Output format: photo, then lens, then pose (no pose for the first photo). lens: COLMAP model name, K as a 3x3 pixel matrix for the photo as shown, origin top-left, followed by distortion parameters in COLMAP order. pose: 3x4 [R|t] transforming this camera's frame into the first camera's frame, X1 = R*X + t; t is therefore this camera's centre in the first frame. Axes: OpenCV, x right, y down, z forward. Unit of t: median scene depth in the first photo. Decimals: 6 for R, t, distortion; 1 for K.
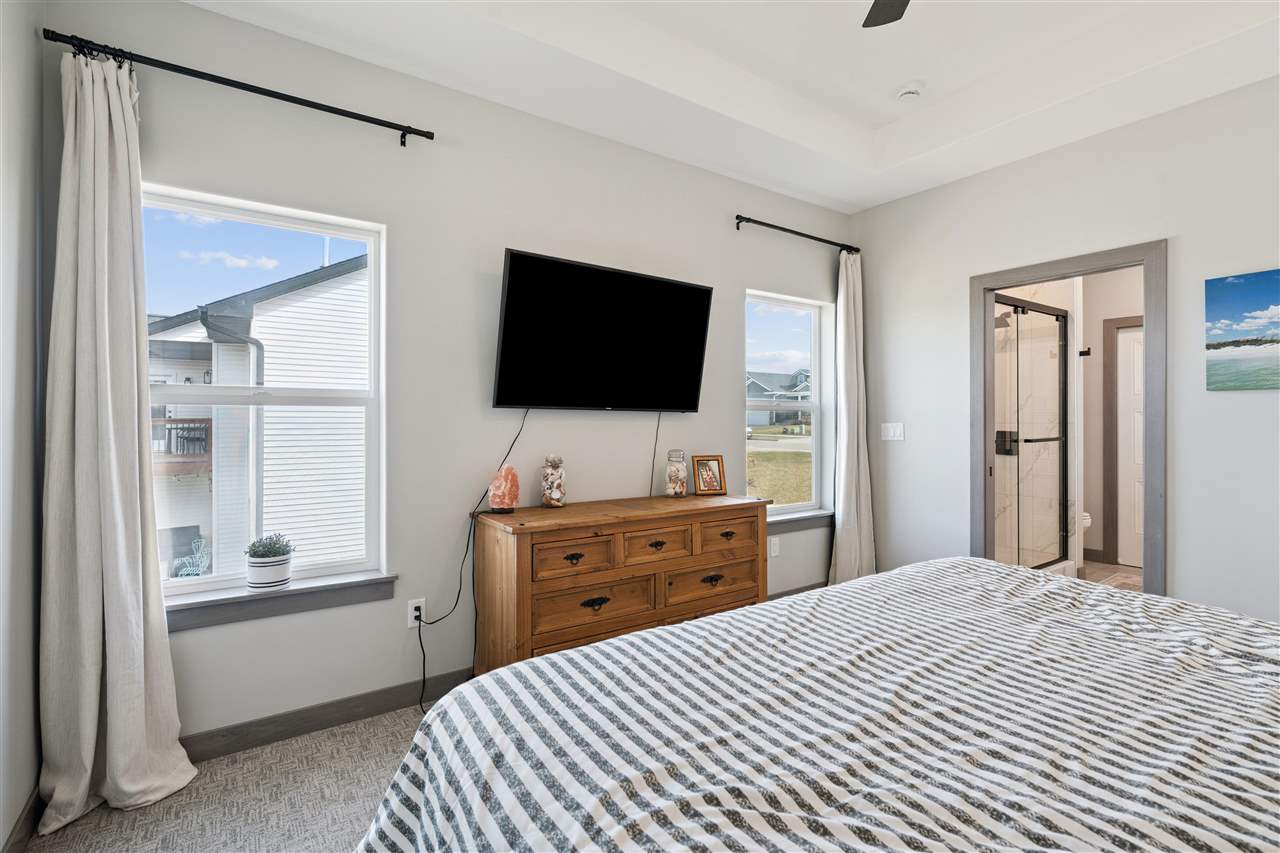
lens RADIAL K [[559.3, 0, 640.0], [0, 559.3, 426.5], [0, 0, 1]] dist [-0.001979, -0.000108]
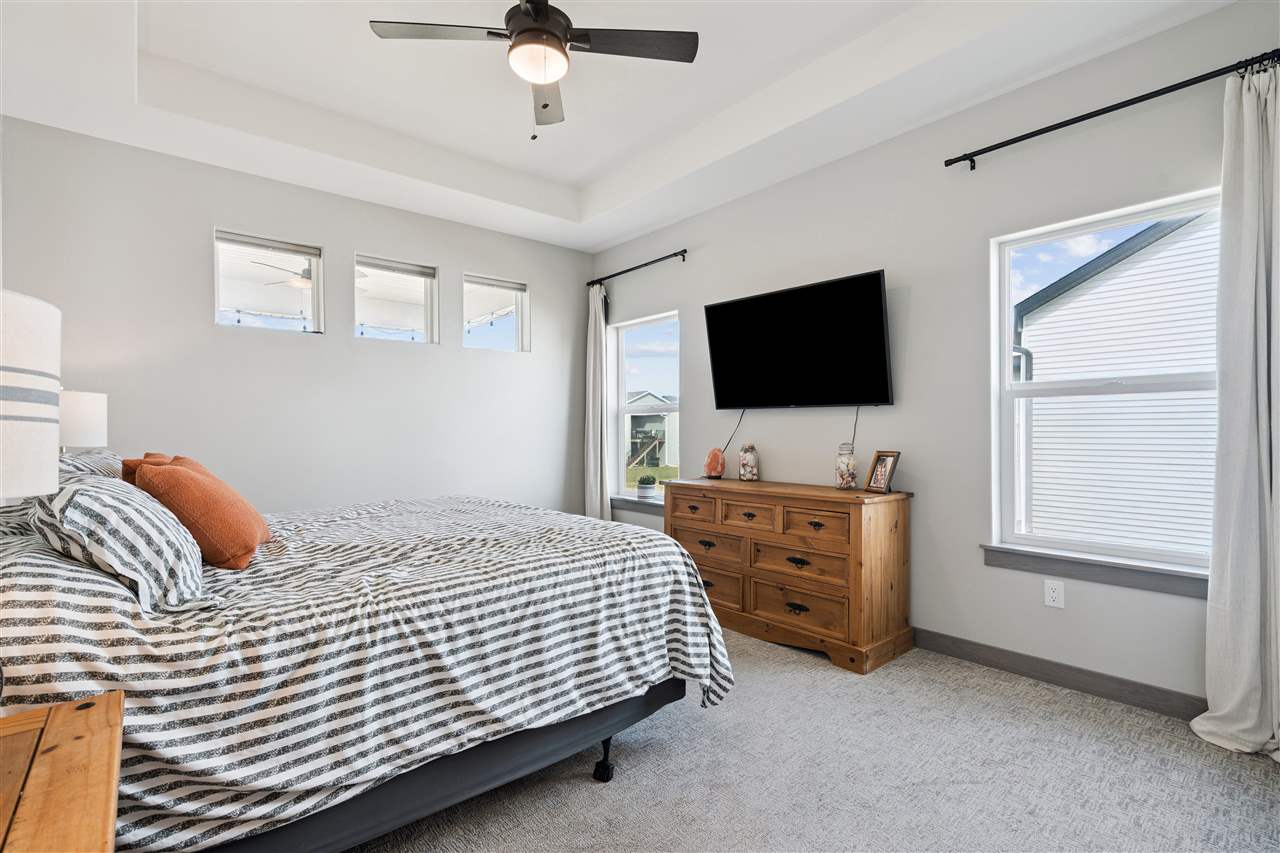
lens RADIAL K [[559.3, 0, 640.0], [0, 559.3, 426.5], [0, 0, 1]] dist [-0.001979, -0.000108]
pose [[0.156597, 0.002951, -0.987658, 1.227397], [0.012327, 0.999912, 0.004942, 0.002109], [0.987586, -0.012949, 0.156546, 0.563094]]
